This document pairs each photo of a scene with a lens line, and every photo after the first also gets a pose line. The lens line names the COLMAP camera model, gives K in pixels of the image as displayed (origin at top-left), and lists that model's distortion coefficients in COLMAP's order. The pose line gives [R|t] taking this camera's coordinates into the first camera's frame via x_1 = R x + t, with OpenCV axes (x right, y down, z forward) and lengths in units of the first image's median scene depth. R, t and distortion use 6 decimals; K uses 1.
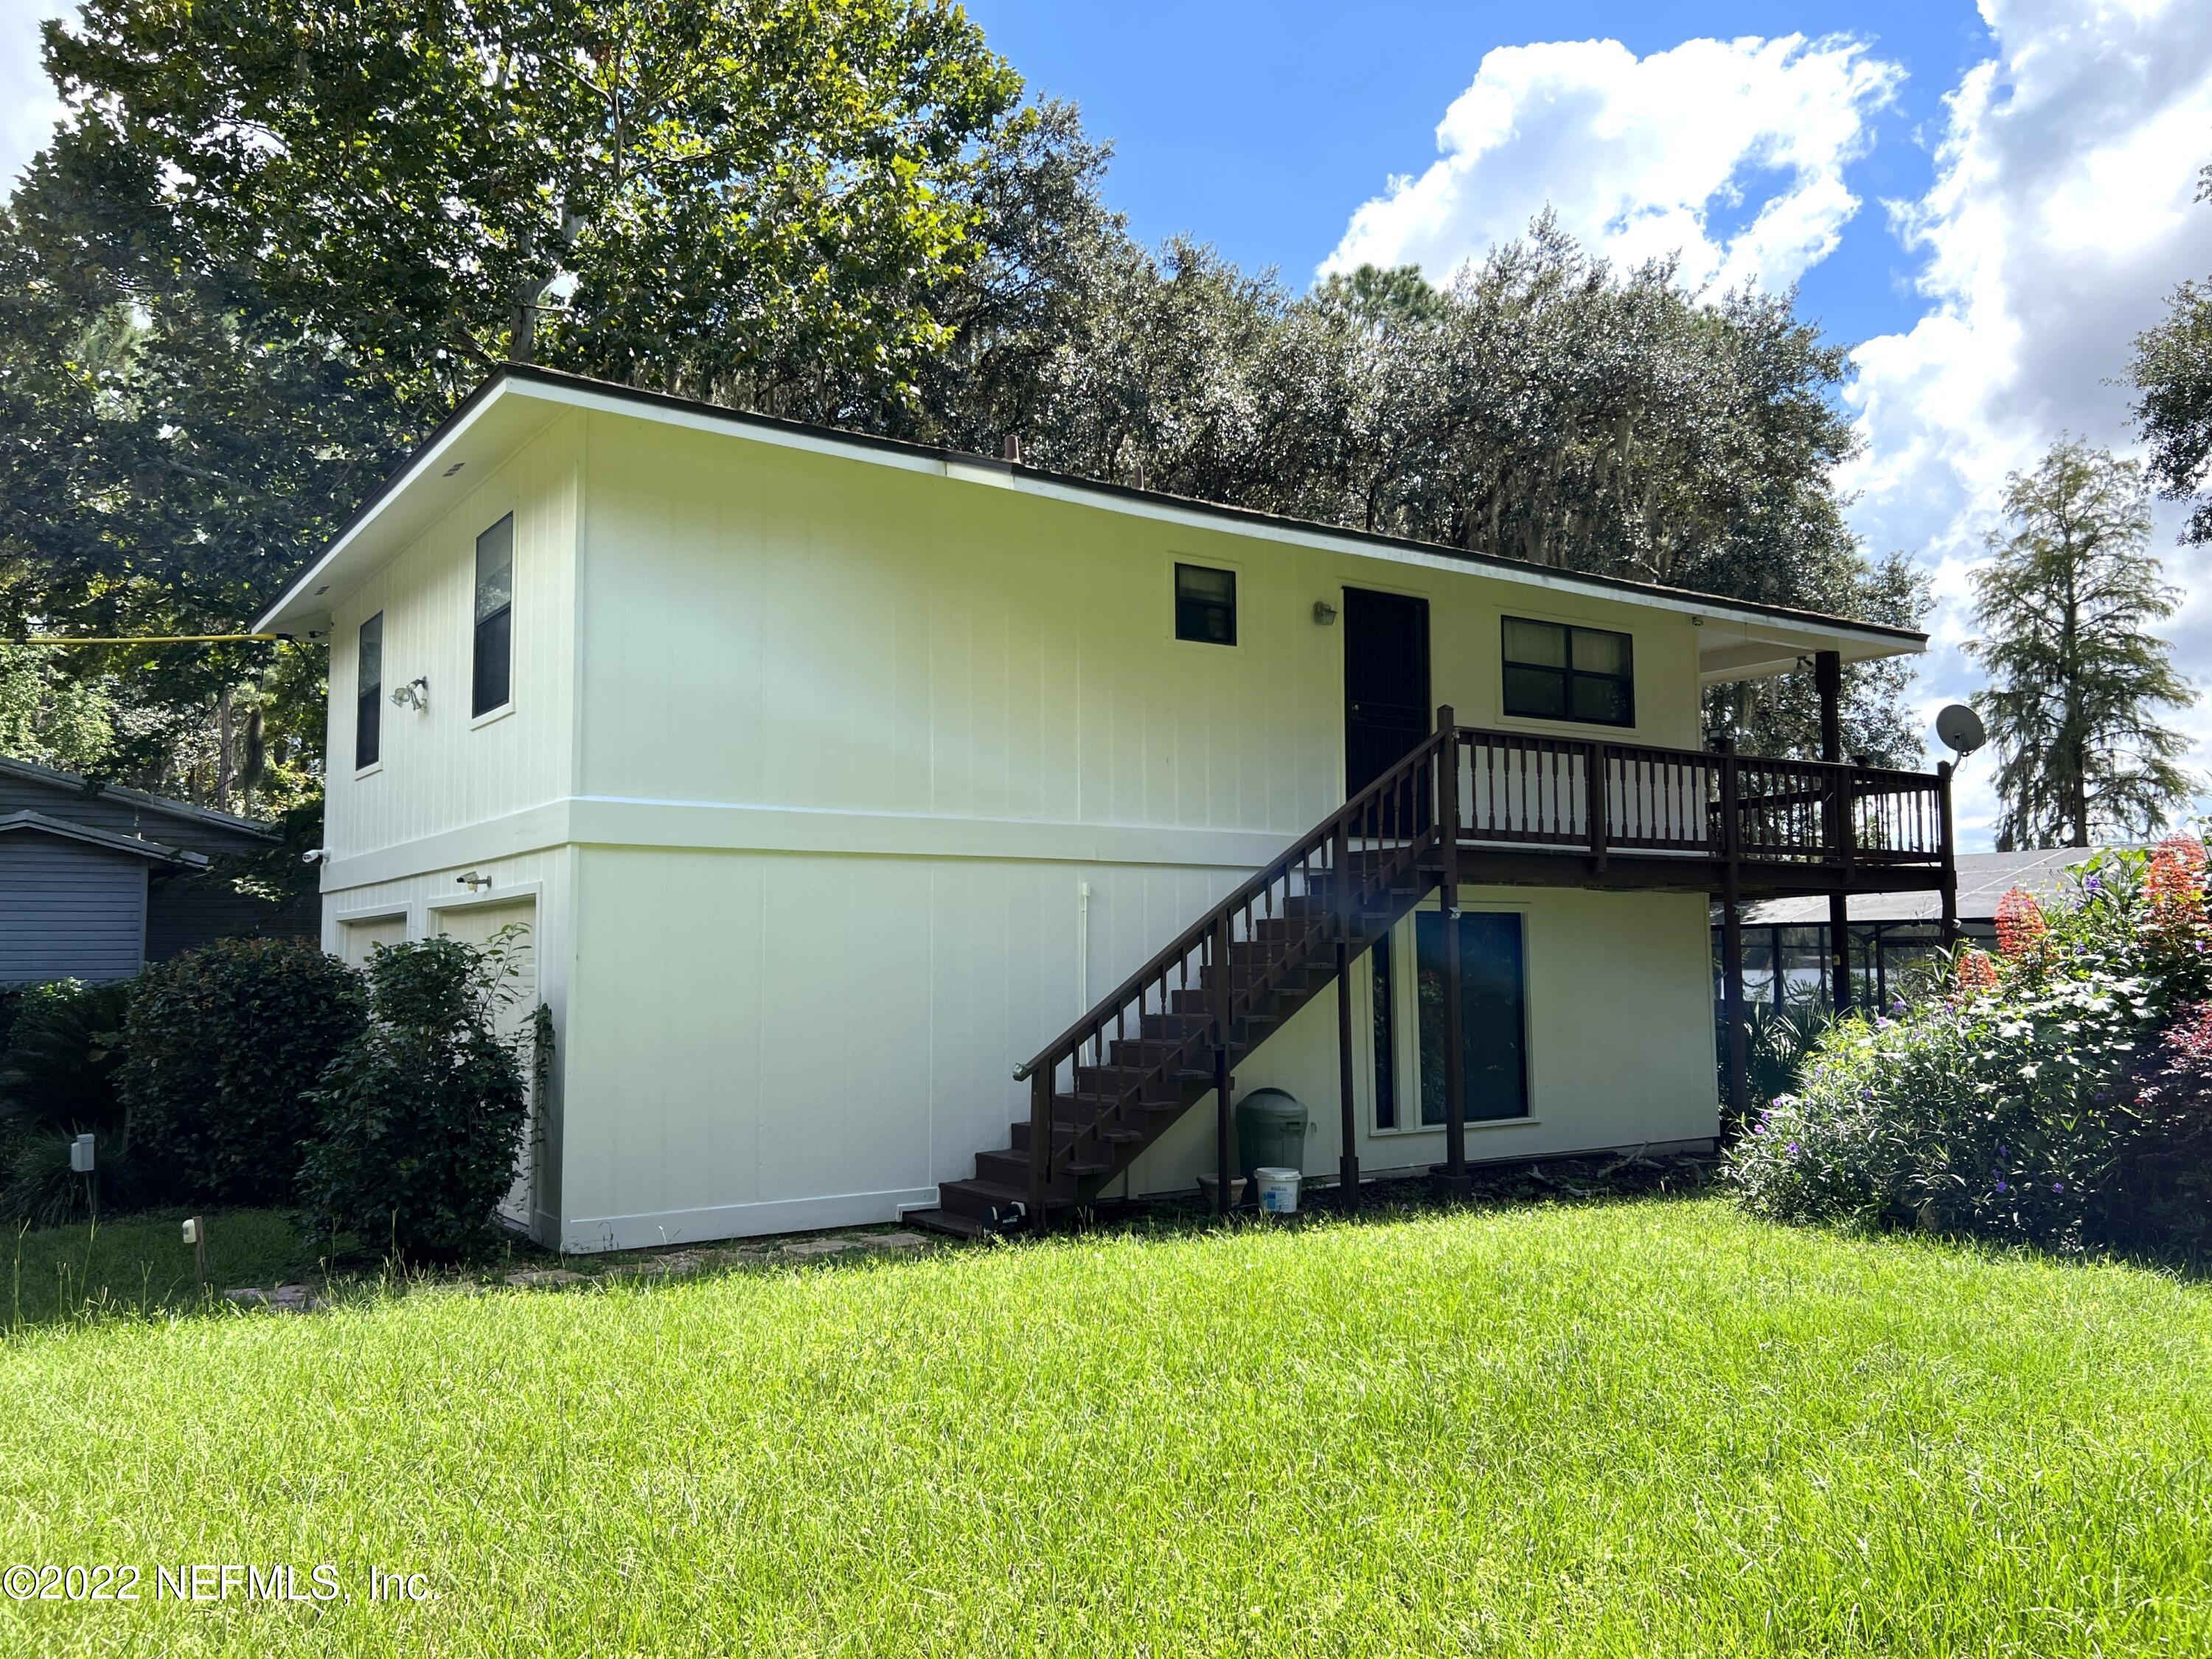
lens RADIAL K [[1659.8, 0, 1106.0], [0, 1659.8, 829.5], [0, 0, 1]] dist [0.057647, -0.058495]
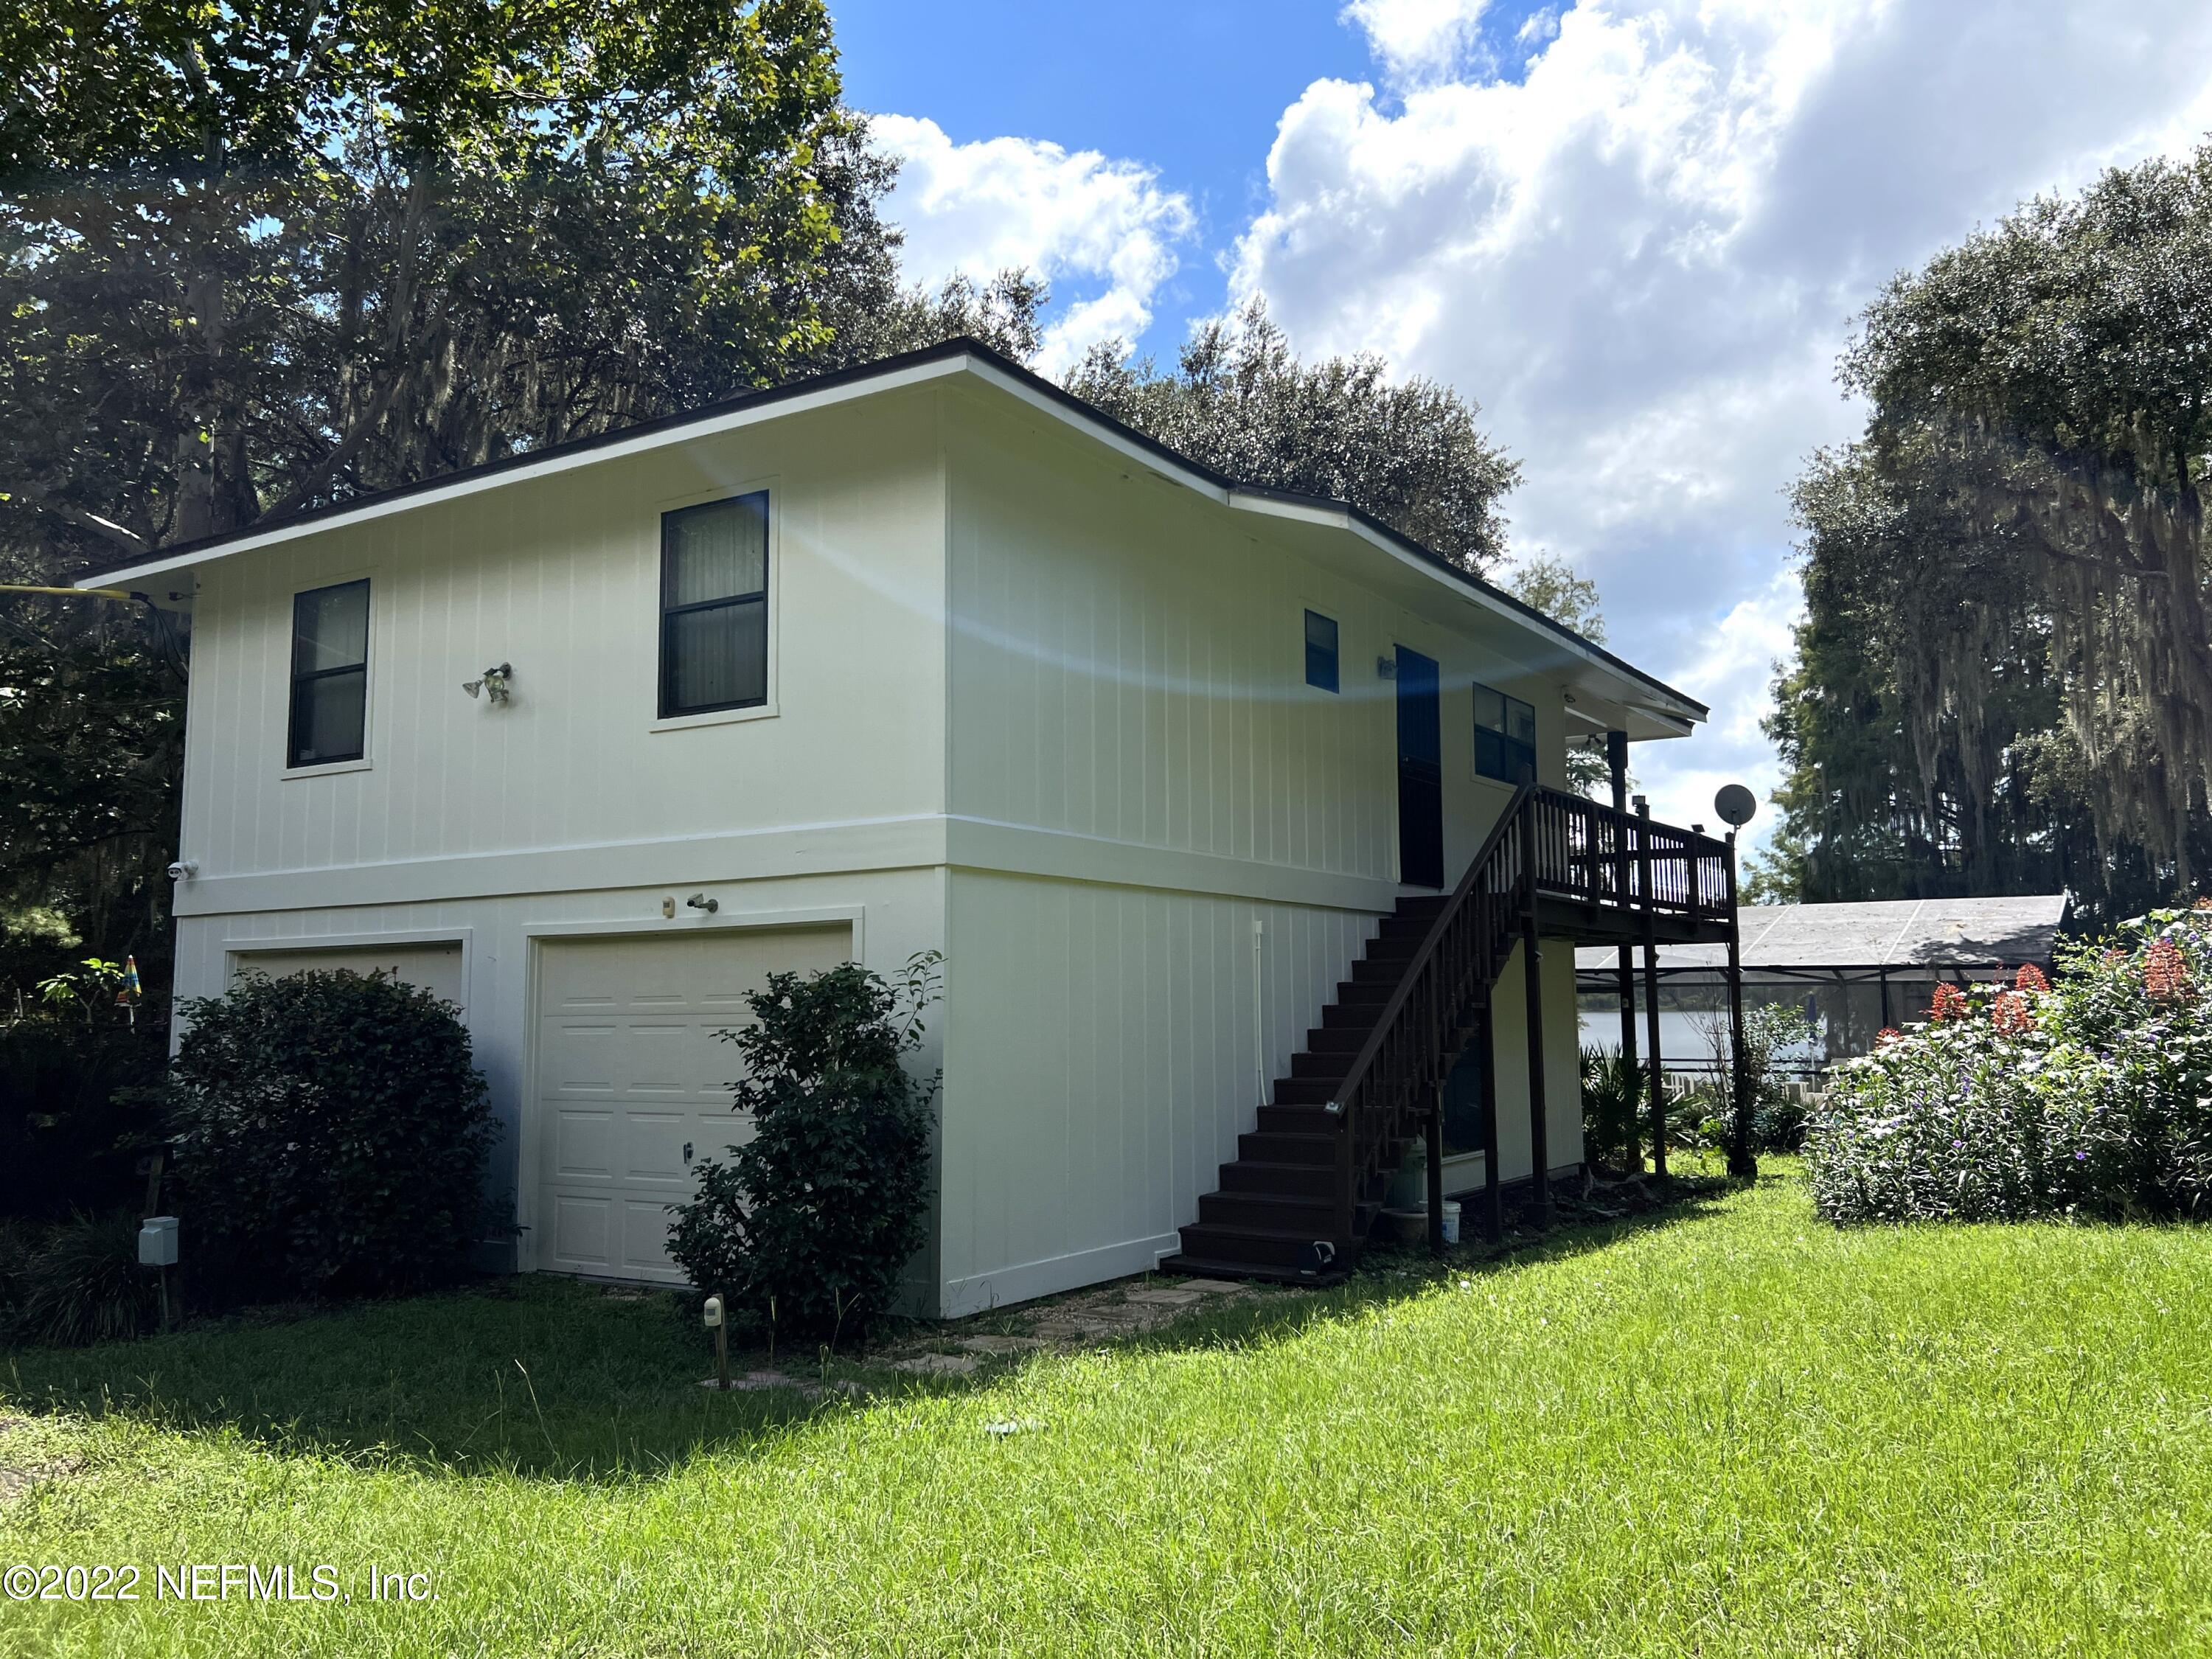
lens RADIAL K [[1707.9, 0, 1106.0], [0, 1707.9, 829.5], [0, 0, 1]] dist [0.007527, 0.002260]
pose [[0.925545, 0.040161, 0.376501, -0.416496], [-0.029314, 0.998975, -0.034496, 0.012875], [-0.377501, 0.020891, 0.925774, 0.075352]]
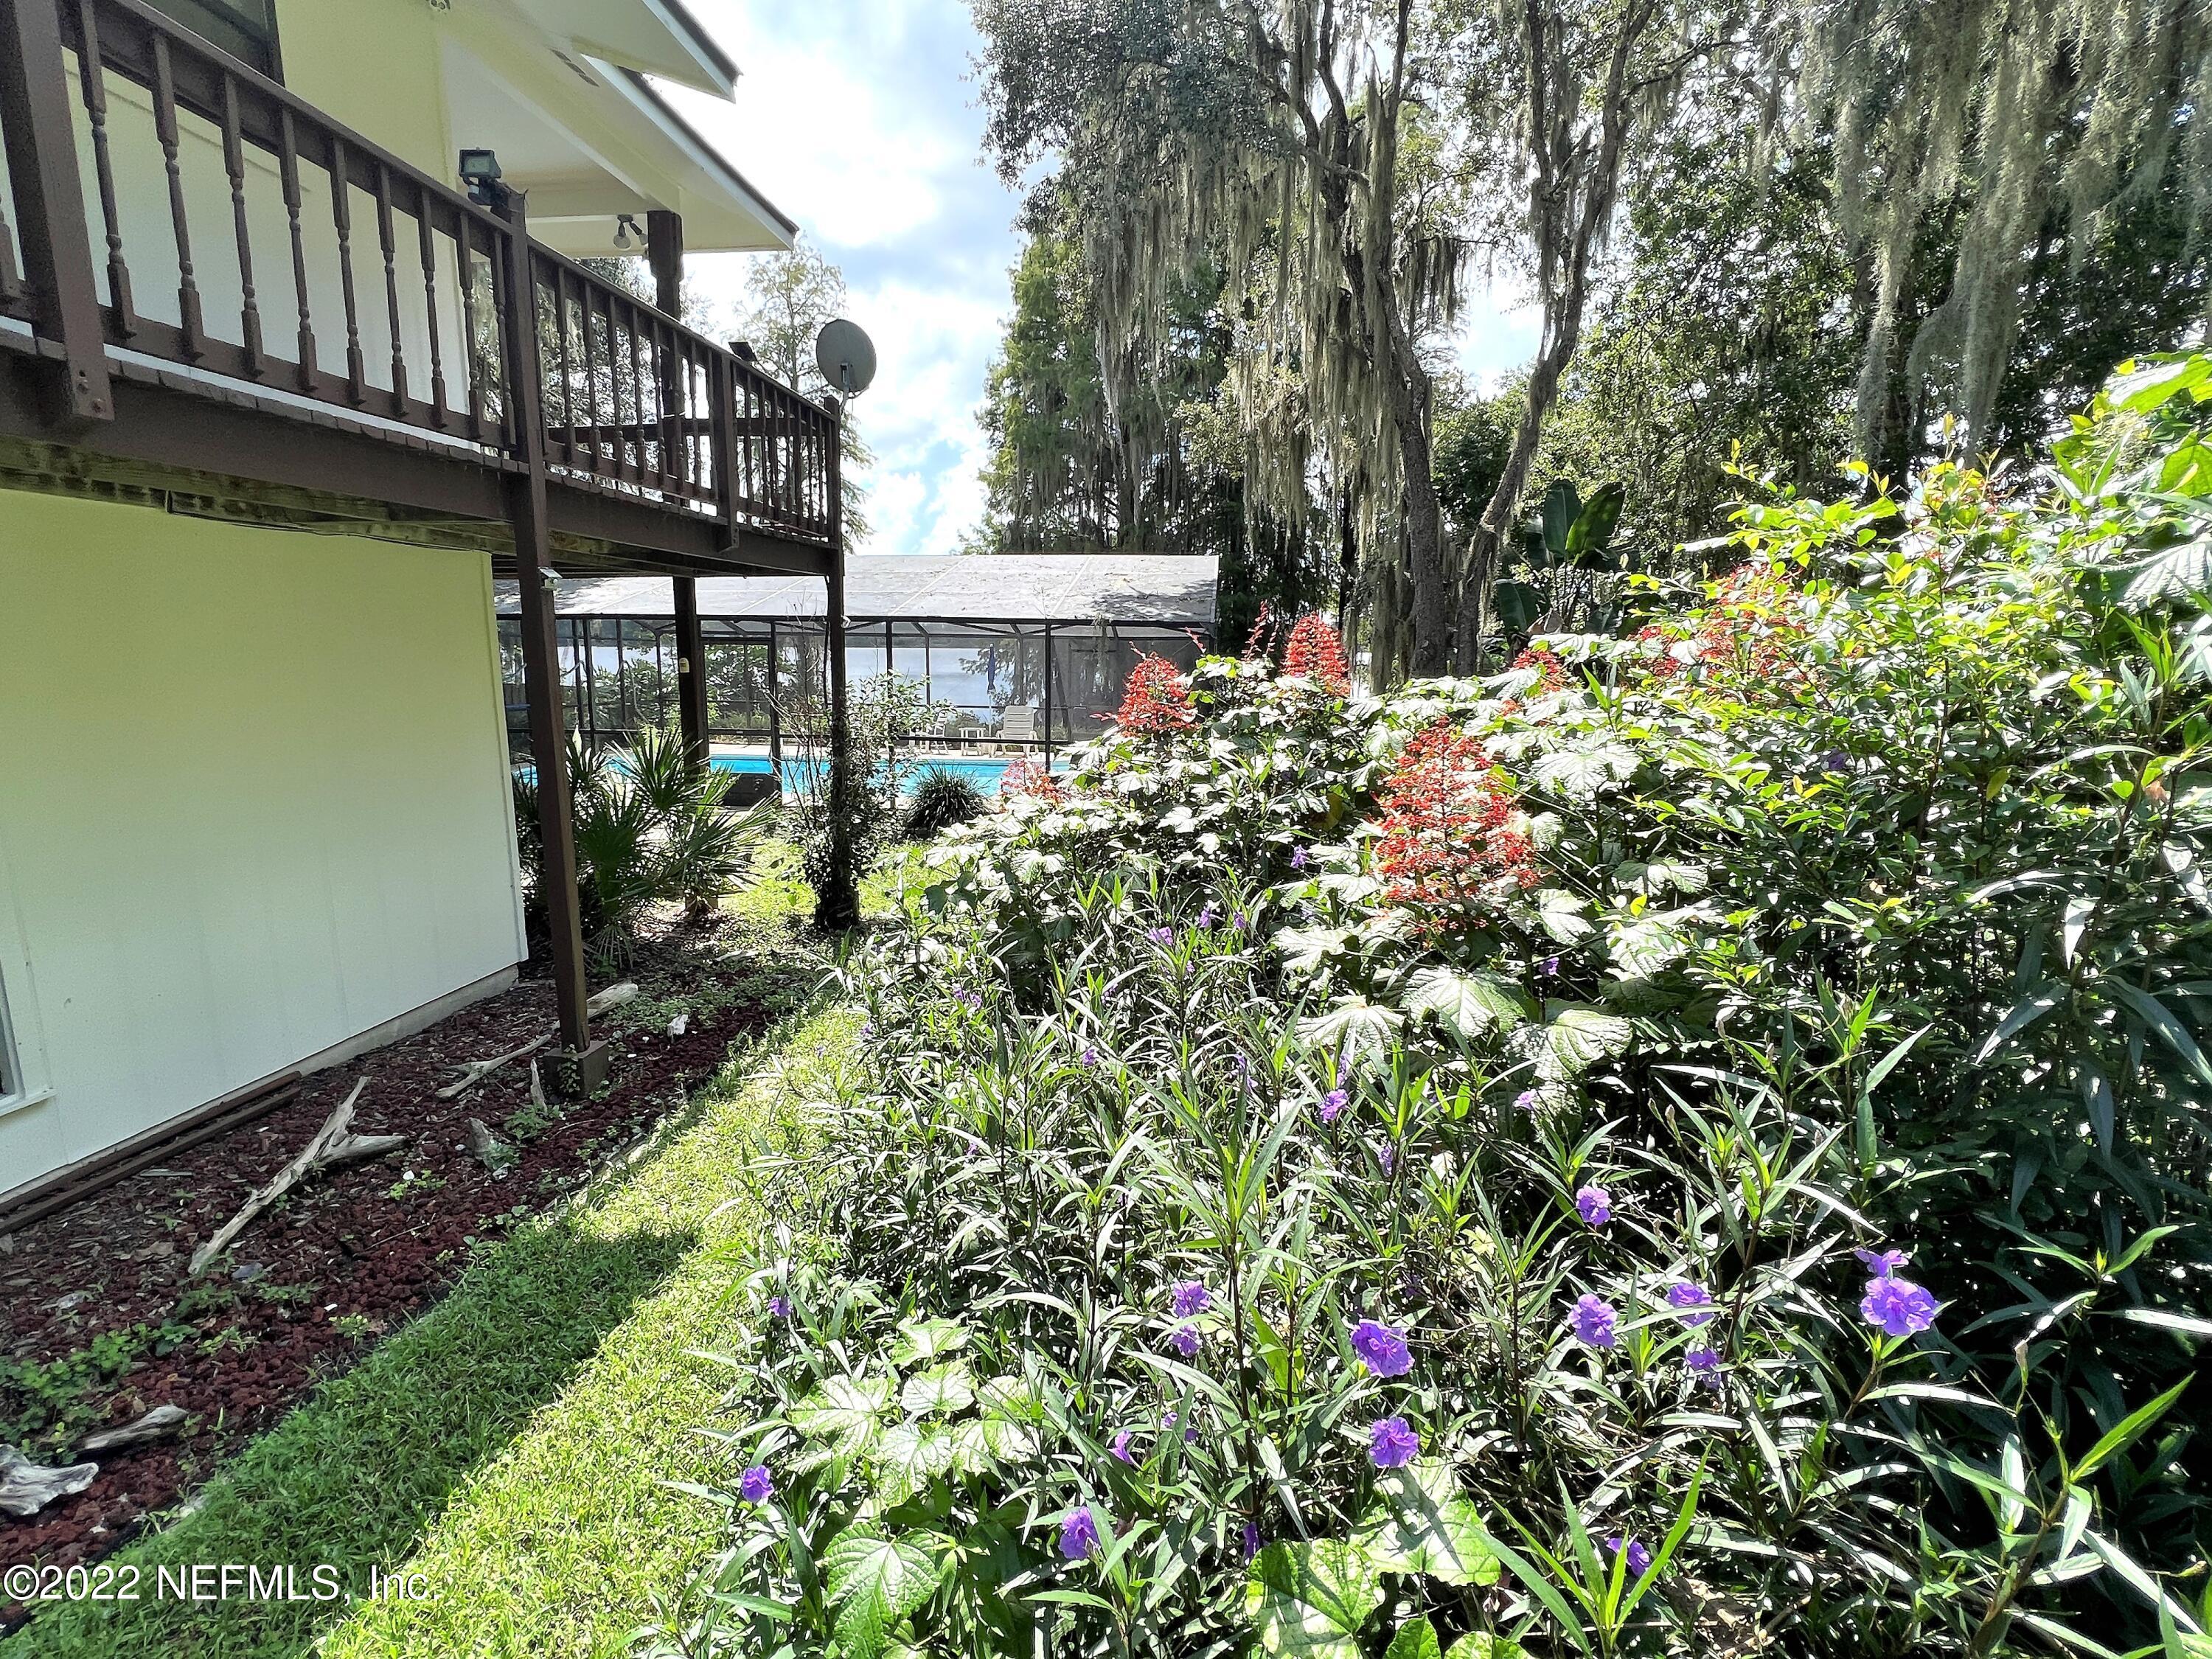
lens RADIAL K [[1033.9, 0, 1106.0], [0, 1033.9, 829.5], [0, 0, 1]] dist [-0.003326, -0.000083]
pose [[0.654470, -0.115956, 0.747143, 0.261864], [-0.079891, 0.972032, 0.220840, 0.040140], [-0.751856, -0.204223, 0.626902, 0.702095]]
